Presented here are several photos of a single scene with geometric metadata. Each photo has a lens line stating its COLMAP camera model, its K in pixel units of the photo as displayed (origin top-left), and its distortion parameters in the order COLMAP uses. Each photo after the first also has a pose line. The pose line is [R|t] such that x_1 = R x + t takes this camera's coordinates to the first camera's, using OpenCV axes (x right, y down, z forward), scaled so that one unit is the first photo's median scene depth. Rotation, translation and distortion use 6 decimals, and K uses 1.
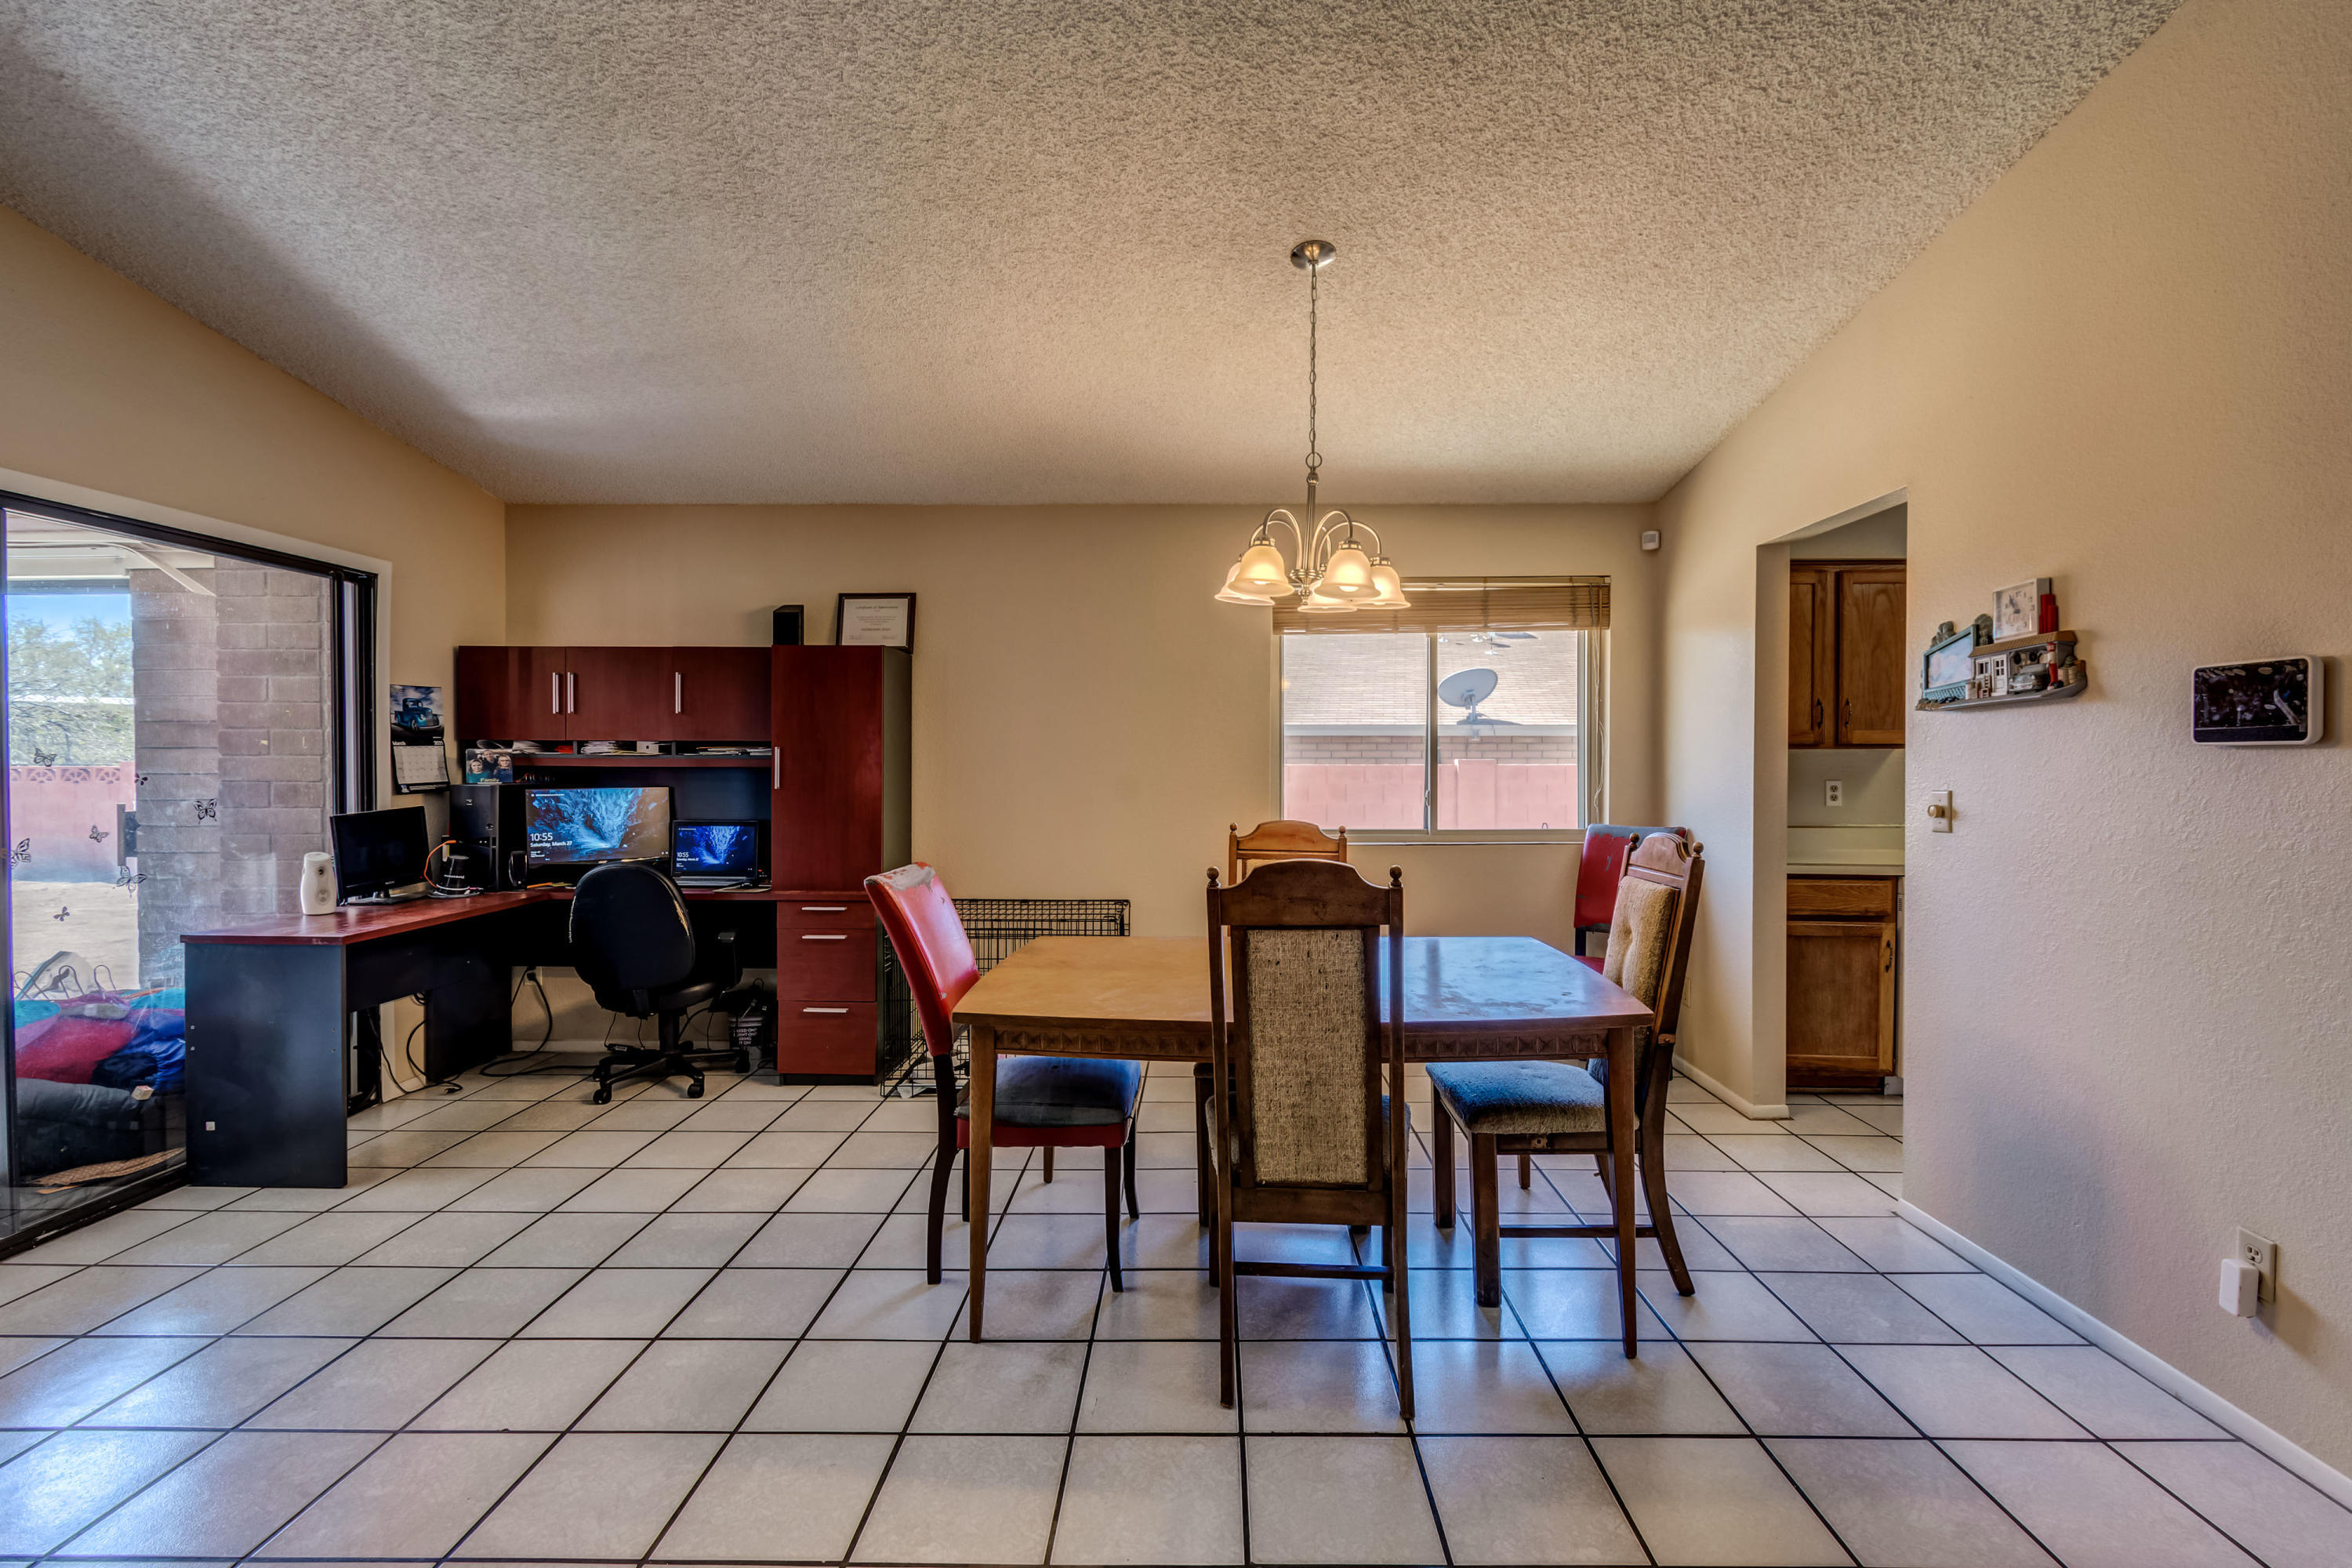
lens RADIAL K [[1002.9, 0, 1205.9], [0, 1002.9, 780.5], [0, 0, 1]] dist [-0.000164, -0.000067]
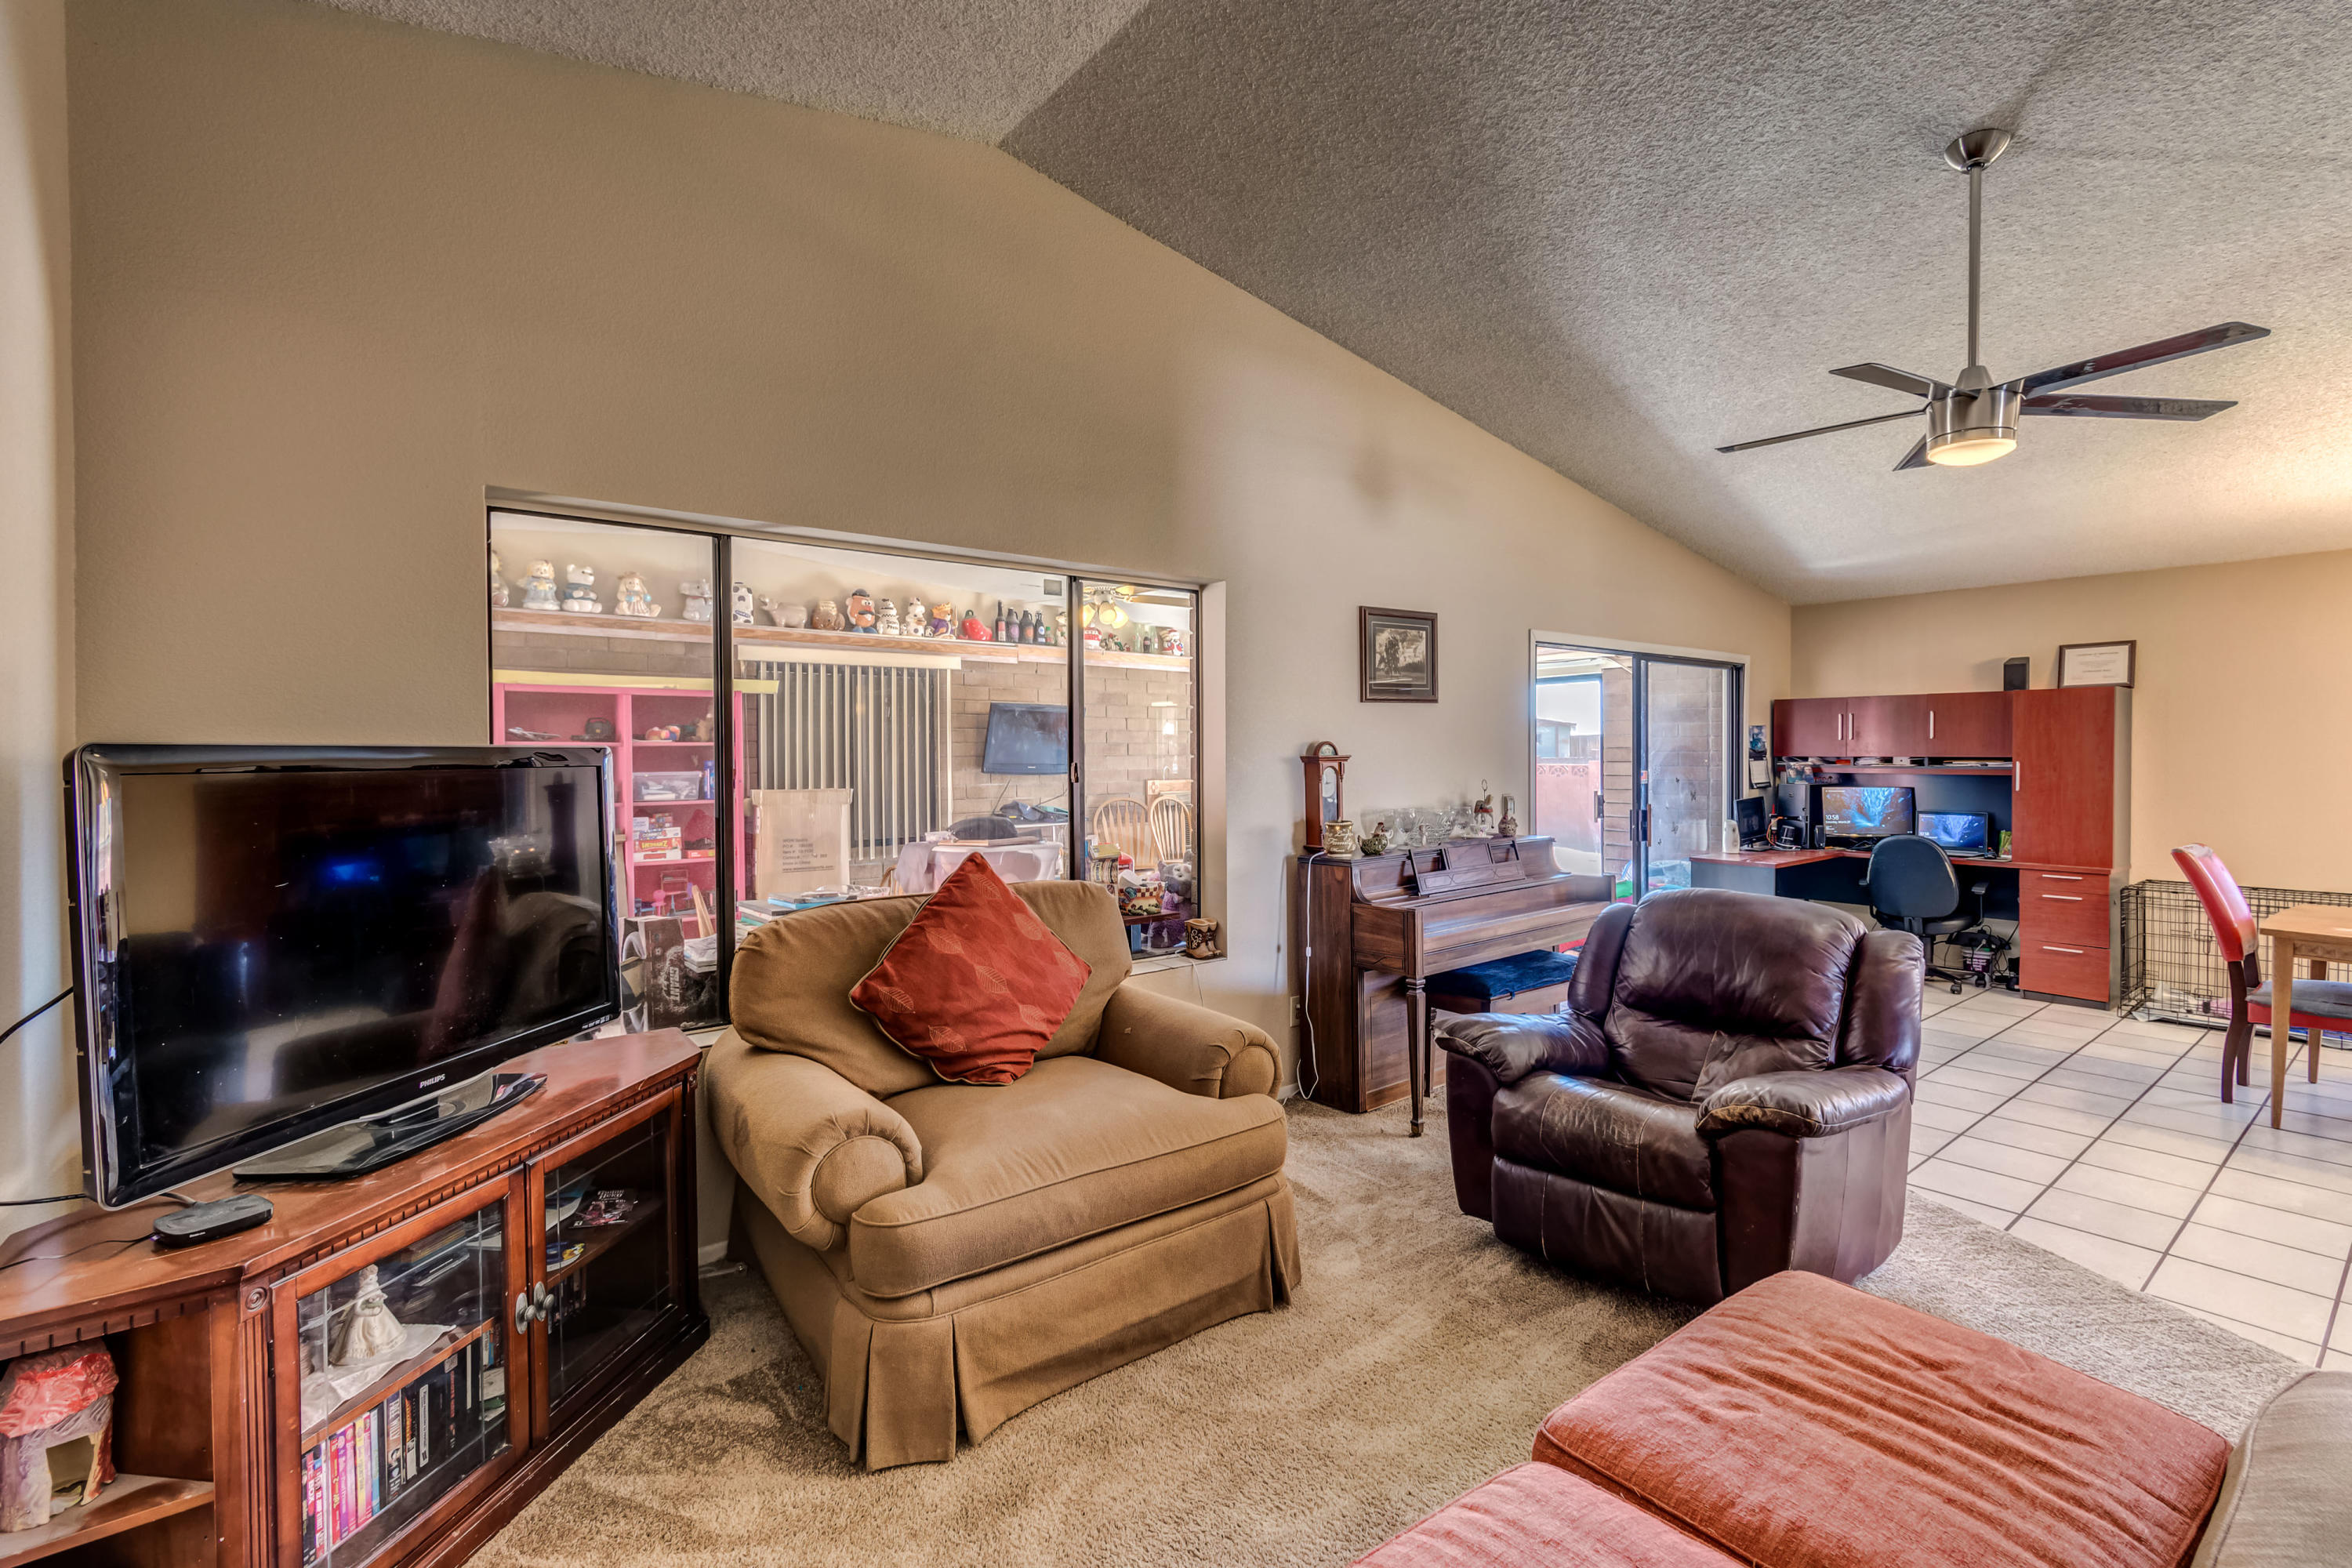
lens RADIAL K [[1055.1, 0, 1181.7], [0, 1055.1, 761.9], [0, 0, 1]] dist [0.000590, -0.000174]
pose [[0.626135, 0.001992, -0.779712, -0.001066], [-0.010857, 0.999922, -0.006165, -0.010622], [0.779639, 0.012325, 0.626108, -0.868219]]
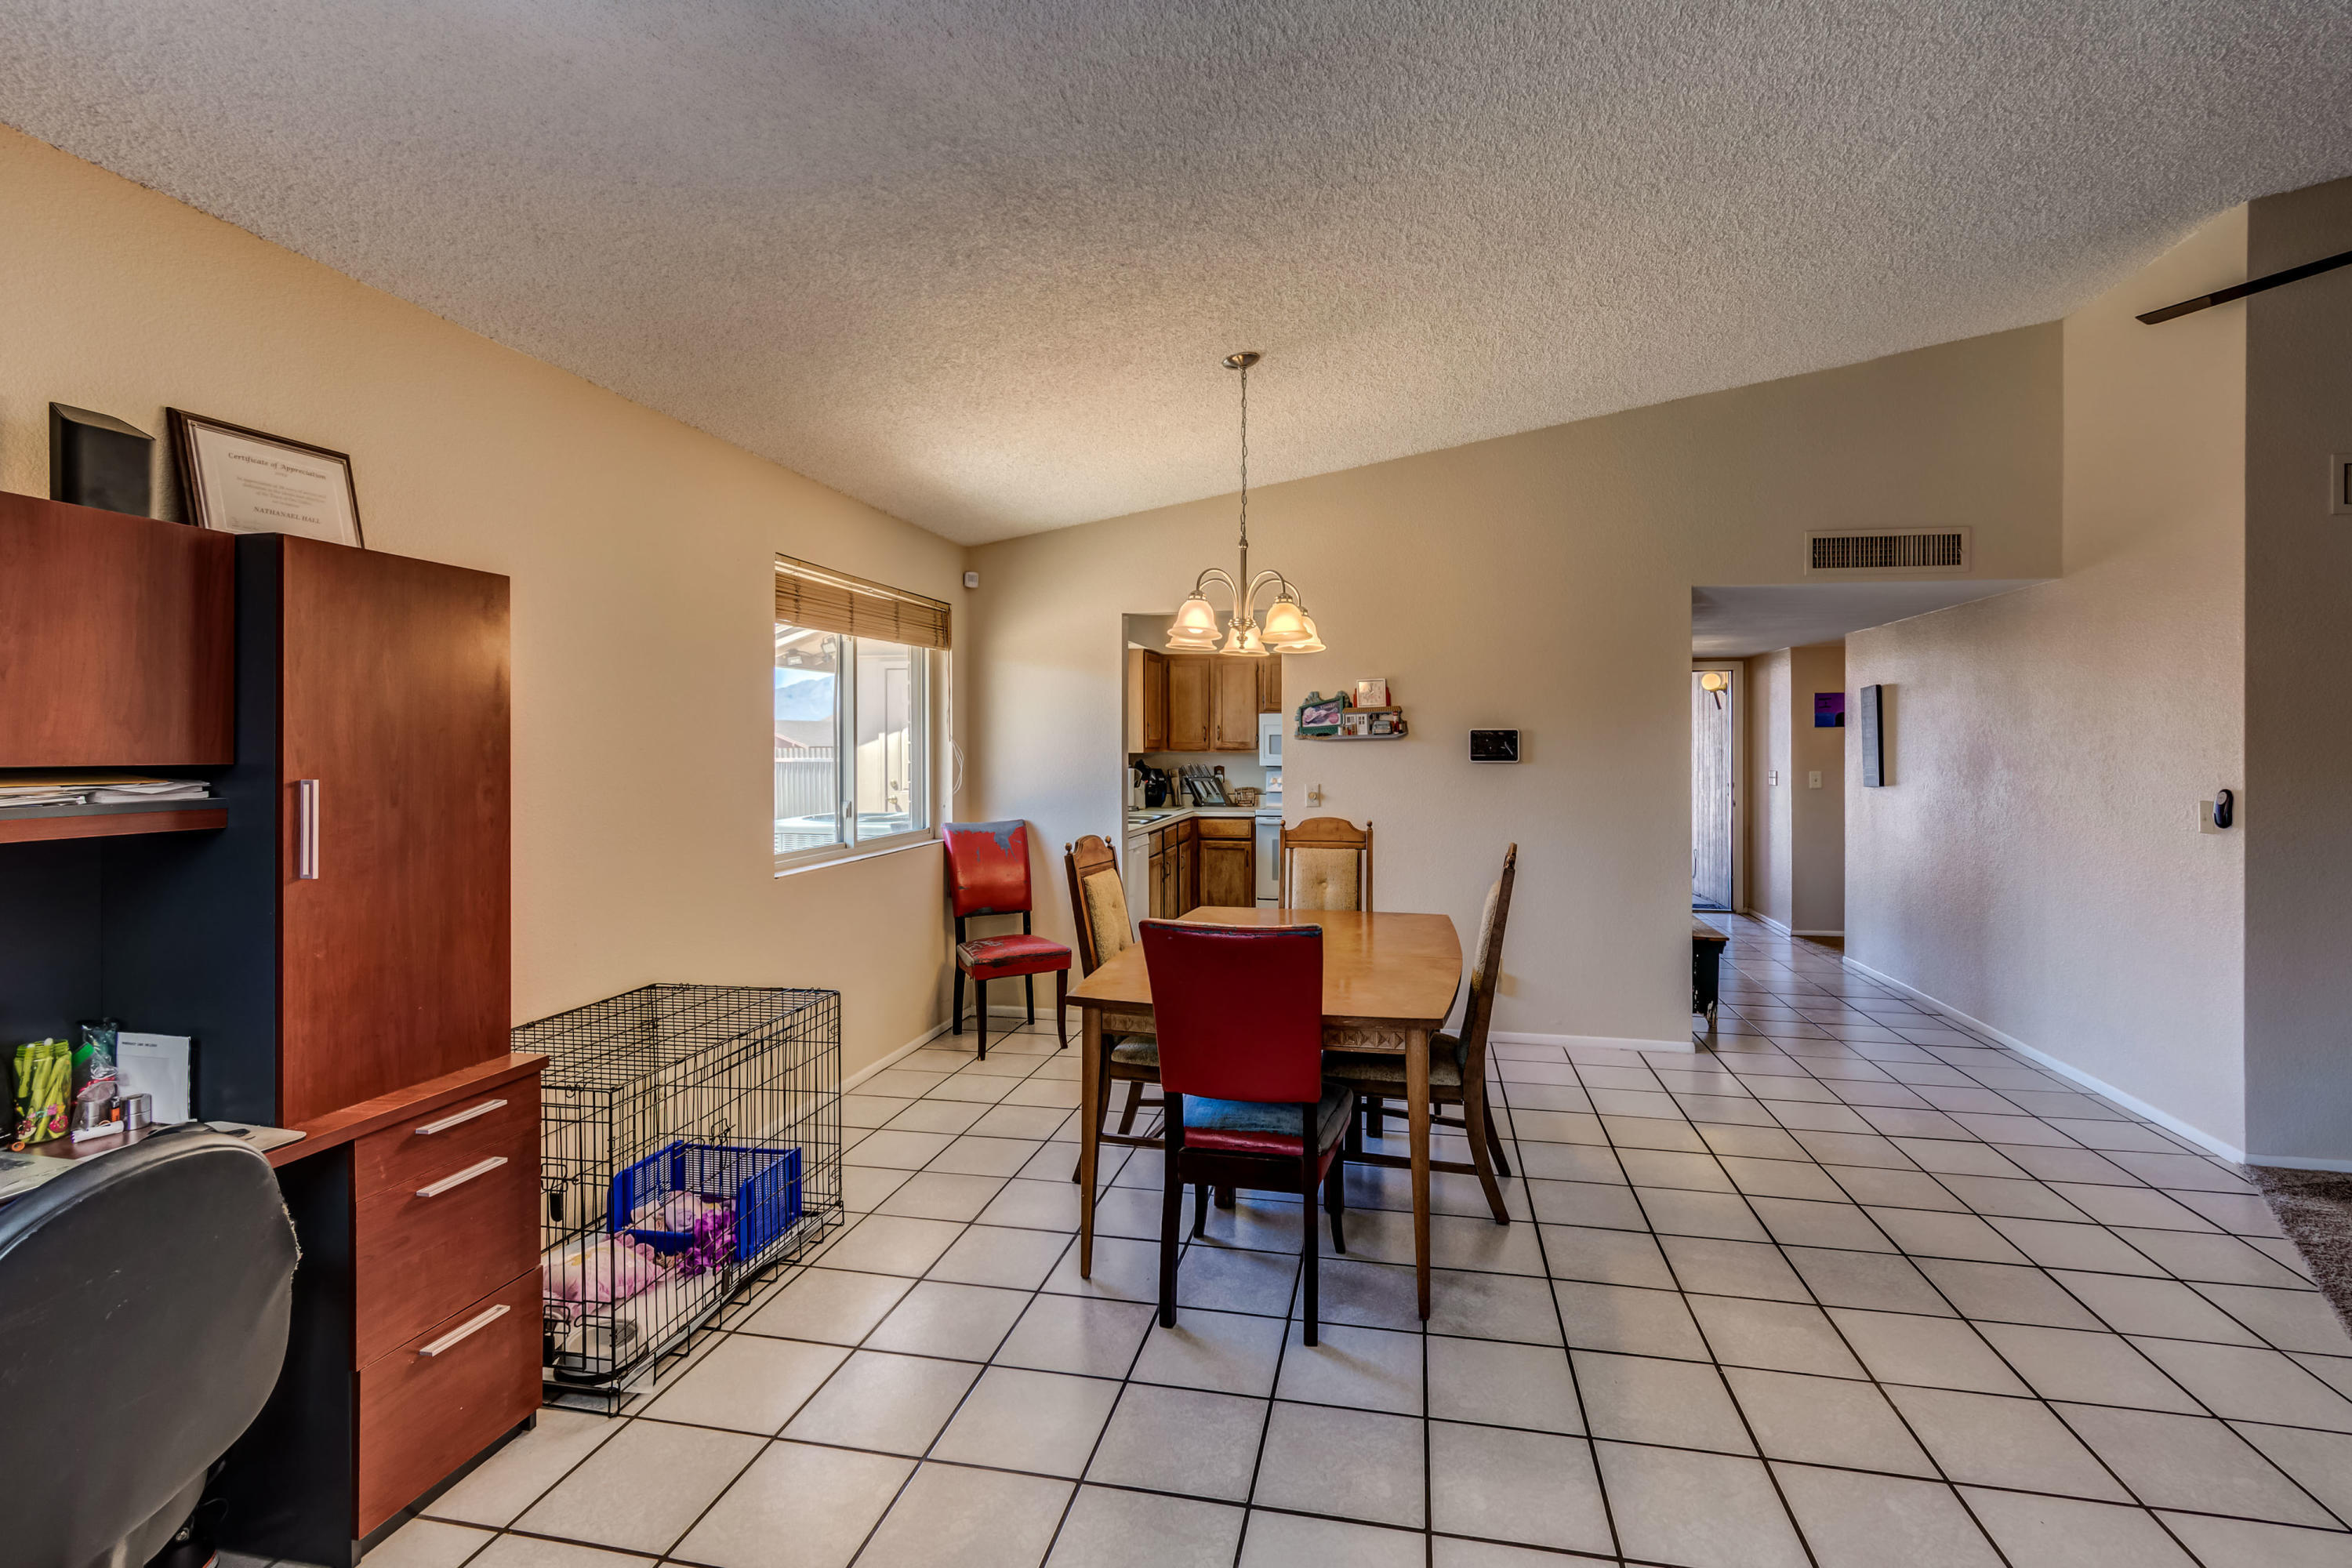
lens RADIAL K [[1040.7, 0, 1184.1], [0, 1040.7, 740.1], [0, 0, 1]] dist [-0.010826, -0.000115]
pose [[0.206341, 0.004548, 0.978470, -0.766584], [0.019428, 0.999773, -0.008744, -0.037553], [-0.978287, 0.020814, 0.206206, 0.548737]]
